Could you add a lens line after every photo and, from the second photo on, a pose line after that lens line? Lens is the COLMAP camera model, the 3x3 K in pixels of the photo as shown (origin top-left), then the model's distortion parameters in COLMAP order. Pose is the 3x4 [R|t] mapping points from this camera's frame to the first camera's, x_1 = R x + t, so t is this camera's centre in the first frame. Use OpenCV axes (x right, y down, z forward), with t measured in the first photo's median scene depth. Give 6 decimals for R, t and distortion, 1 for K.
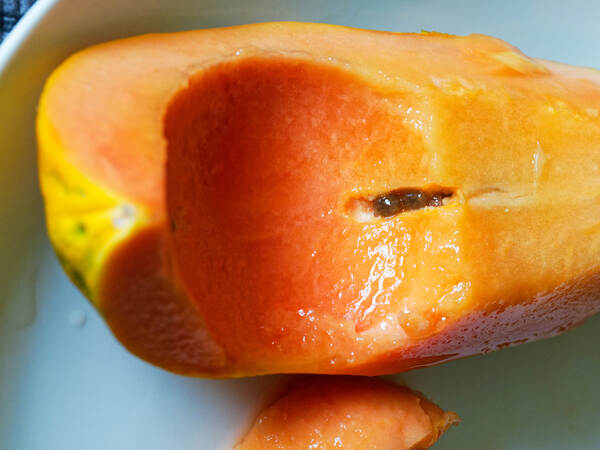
lens RADIAL K [[2126.7, 0, 294.3], [0, 2126.7, 224.7], [0, 0, 1]] dist [-0.080114, 0.000000]
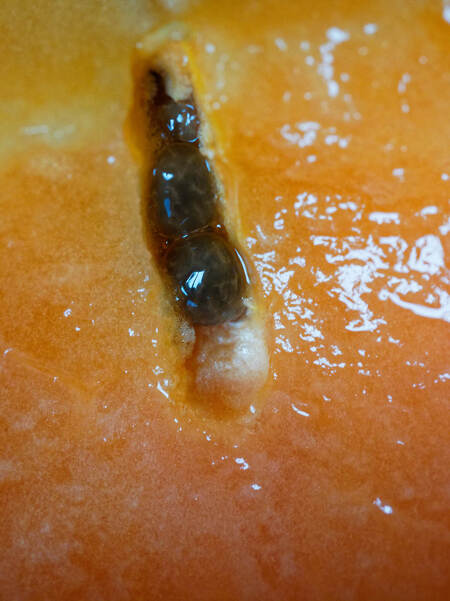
lens RADIAL K [[2130.3, 0, 225.1], [0, 2130.3, 300.5], [0, 0, 1]] dist [-0.080114, 0.000000]
pose [[-0.077557, -0.994177, 0.074817, 0.017513], [0.996766, -0.075739, 0.026842, -0.014907], [-0.021019, 0.076657, 0.996836, 0.694555]]
